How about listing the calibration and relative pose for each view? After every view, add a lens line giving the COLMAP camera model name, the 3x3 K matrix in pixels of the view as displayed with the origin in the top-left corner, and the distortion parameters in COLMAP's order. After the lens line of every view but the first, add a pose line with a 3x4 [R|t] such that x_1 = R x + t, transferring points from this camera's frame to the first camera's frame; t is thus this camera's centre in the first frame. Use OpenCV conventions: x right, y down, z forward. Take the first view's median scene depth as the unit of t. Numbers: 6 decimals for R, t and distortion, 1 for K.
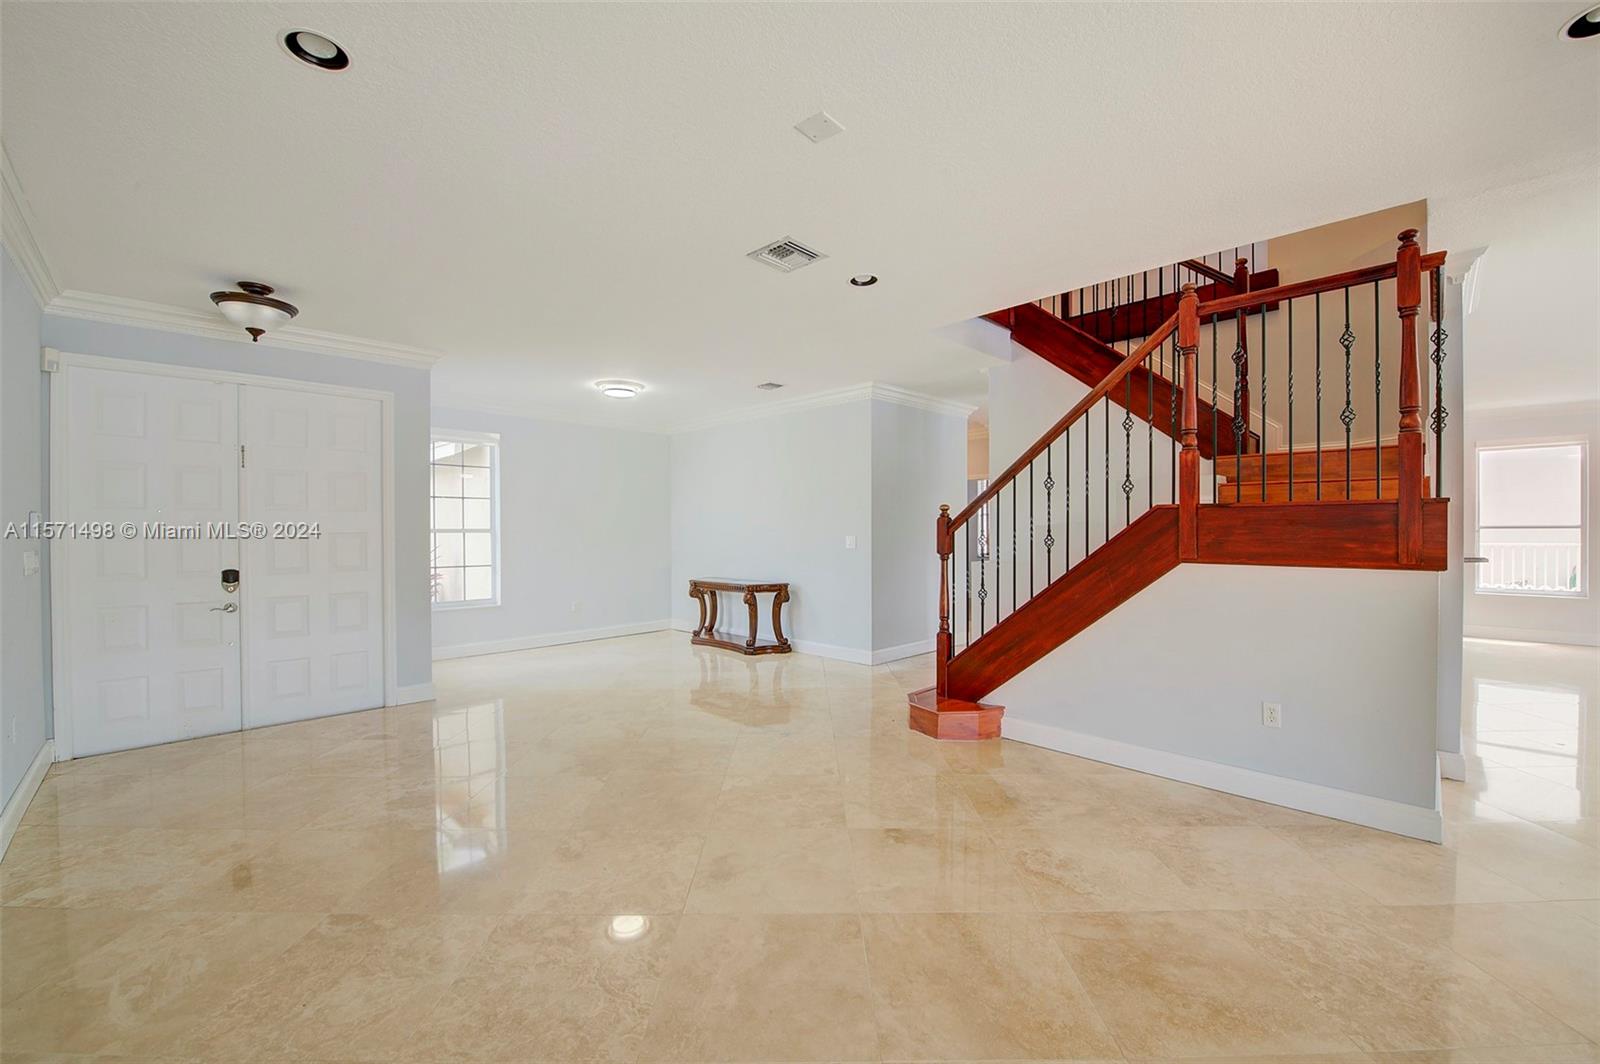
lens RADIAL K [[635.6, 0, 802.7], [0, 635.6, 534.9], [0, 0, 1]] dist [-0.010441, -0.003750]
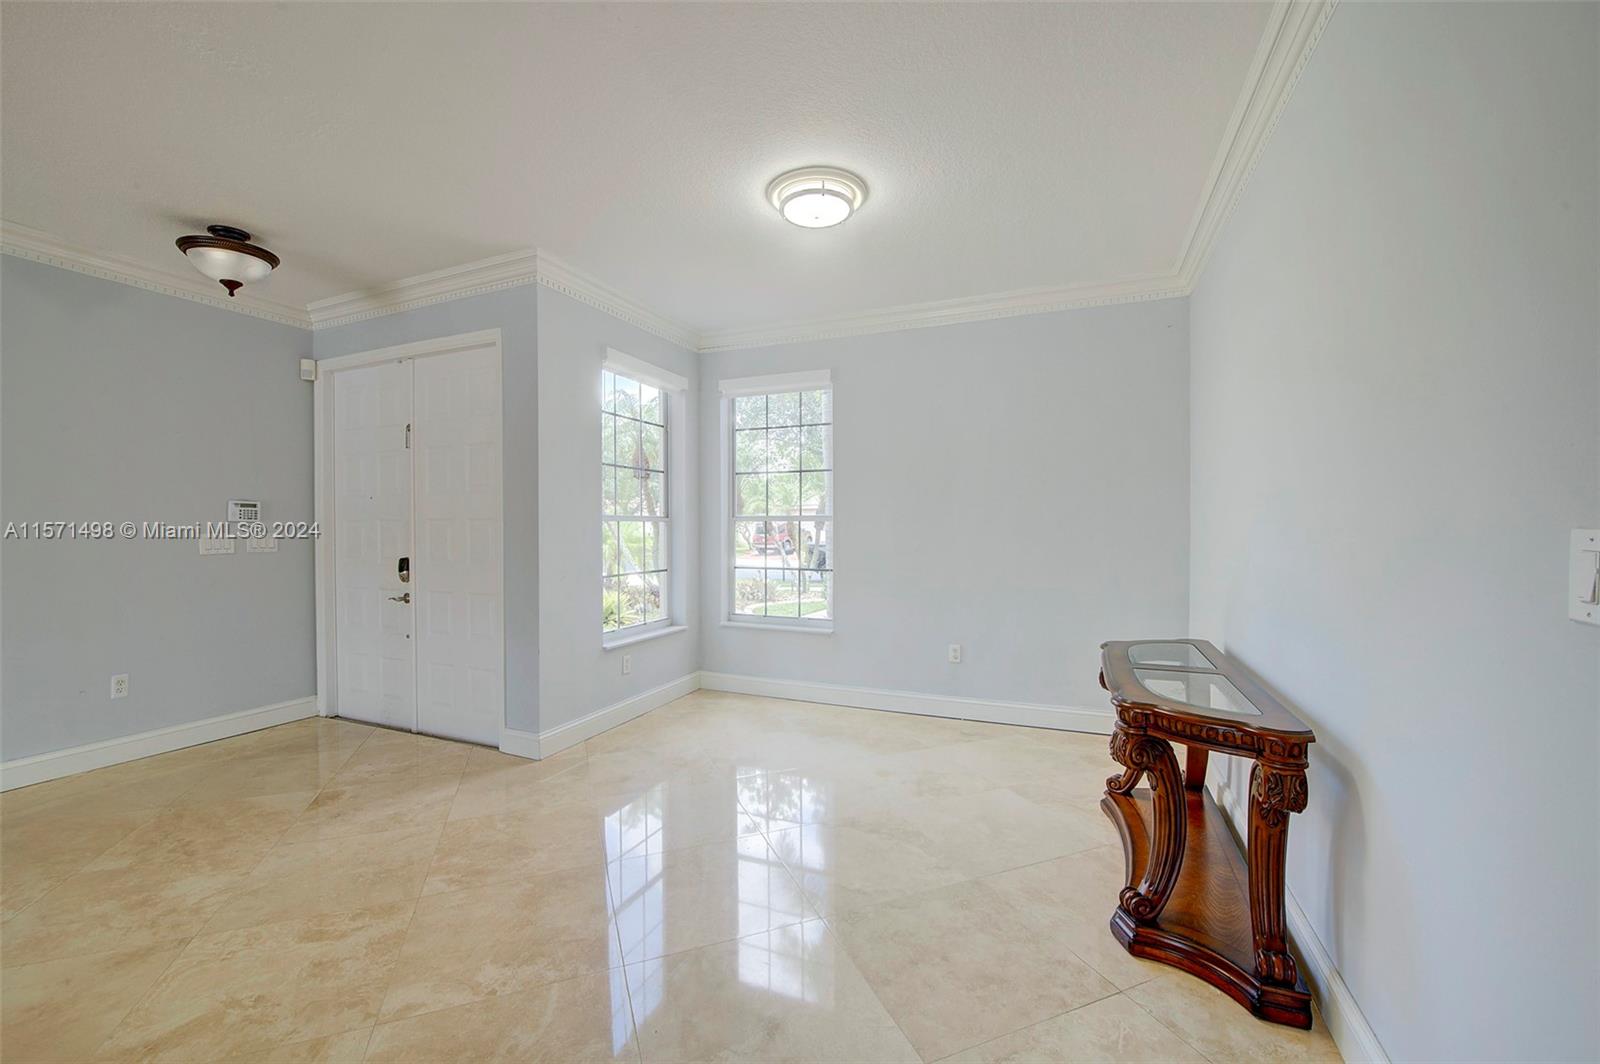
lens RADIAL K [[638.0, 0, 800.9], [0, 638.0, 534.7], [0, 0, 1]] dist [-0.018177, -0.000183]
pose [[0.373999, 0.018244, -0.927250, 0.133804], [-0.008530, 0.999832, 0.016231, 0.000200], [0.927390, 0.001839, 0.374091, 0.818348]]
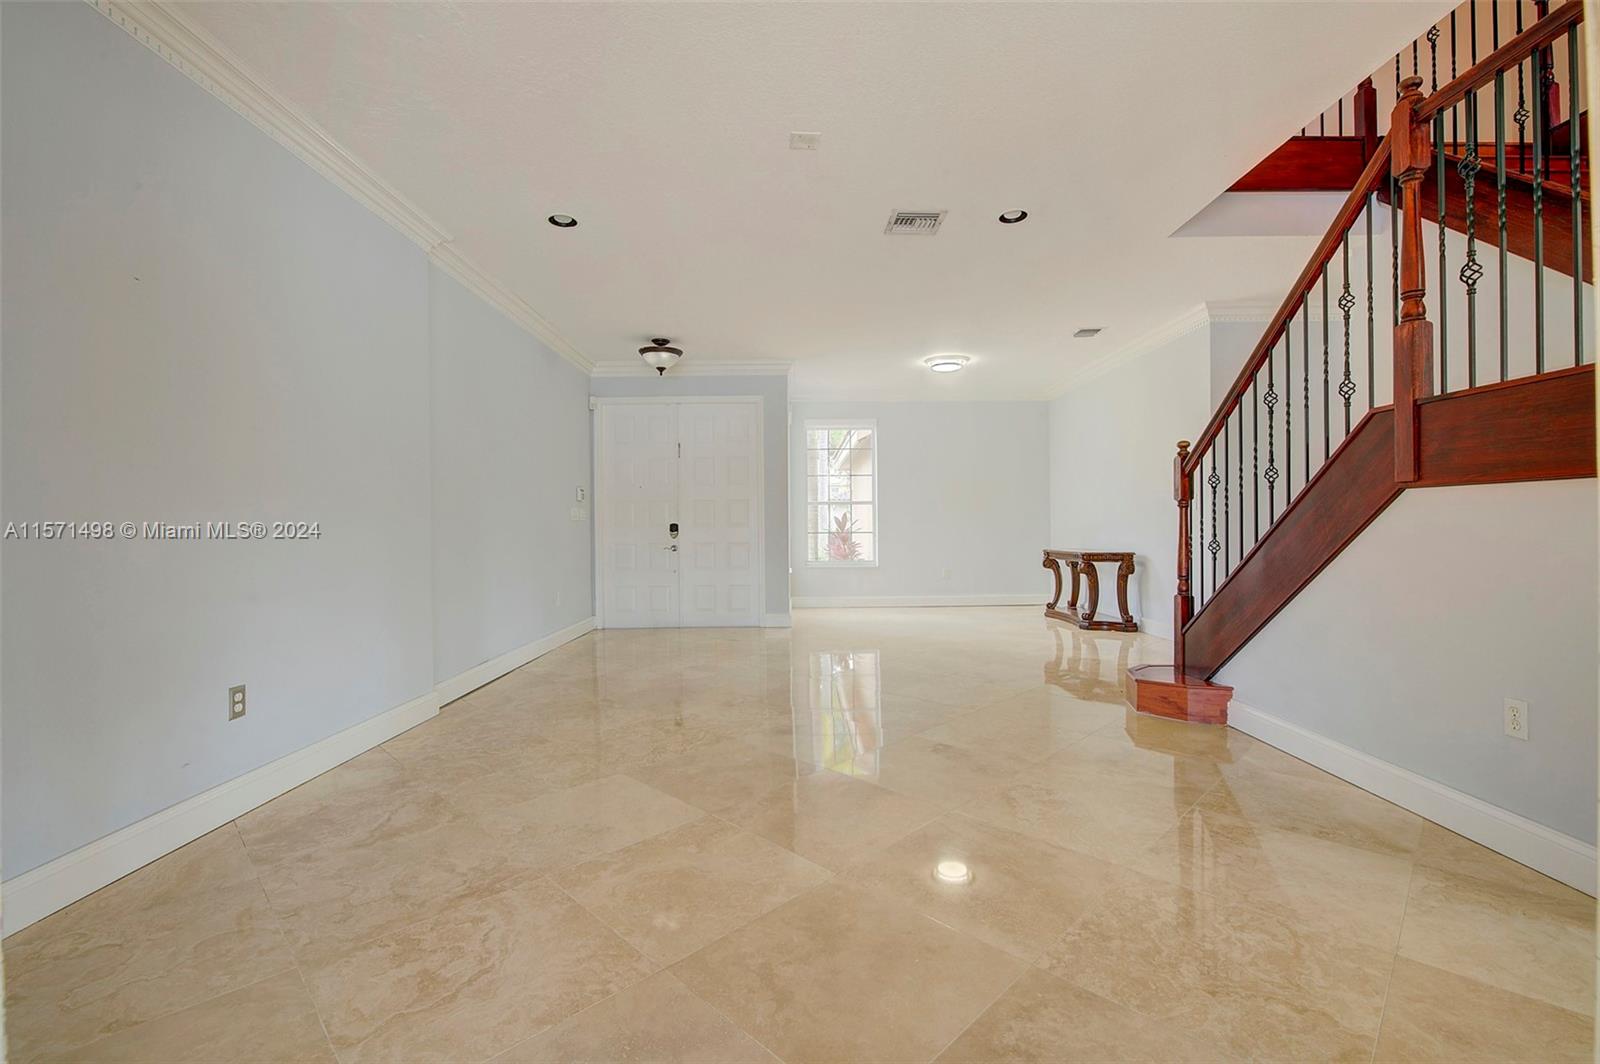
lens RADIAL K [[691.2, 0, 804.1], [0, 691.2, 524.7], [0, 0, 1]] dist [-0.000527, -0.000236]
pose [[0.711199, -0.005292, -0.702971, 0.357092], [0.001491, 0.999981, -0.006019, 0.047191], [0.702989, 0.003232, 0.711193, 0.006220]]
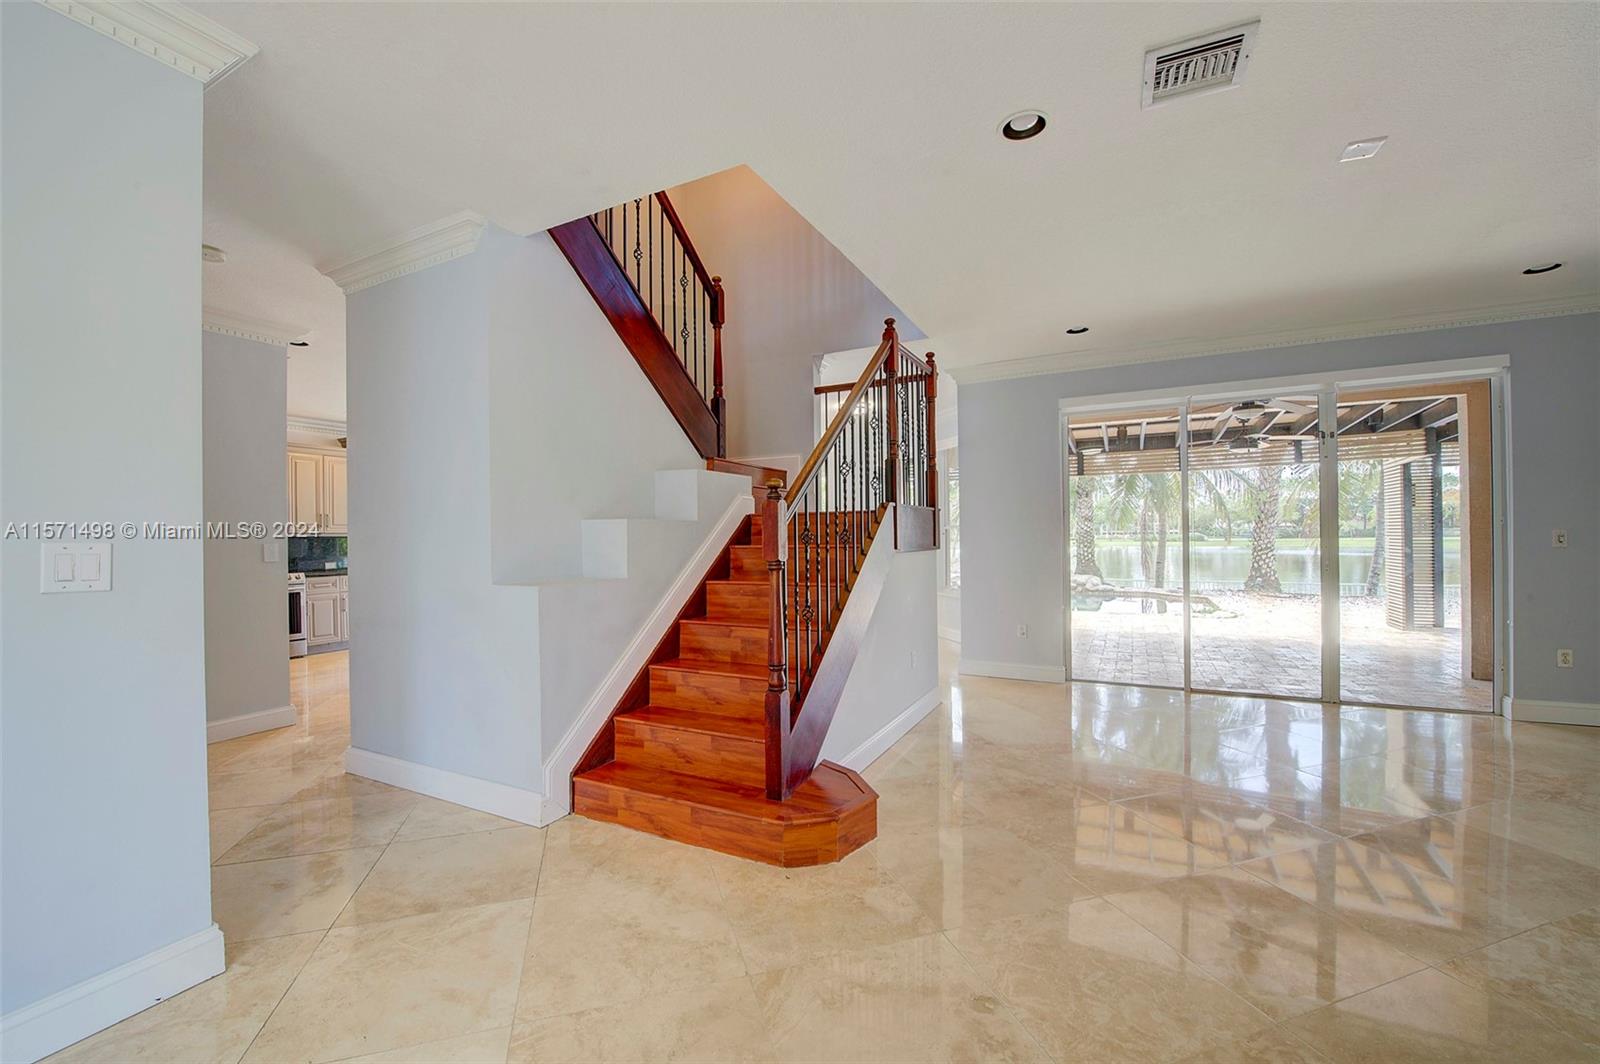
lens RADIAL K [[635.6, 0, 802.7], [0, 635.6, 534.9], [0, 0, 1]] dist [-0.010441, -0.003750]
pose [[-0.303840, 0.008425, 0.952686, -0.255291], [0.020063, 0.999796, -0.002443, 0.004955], [-0.952512, 0.018372, -0.303947, 0.817795]]
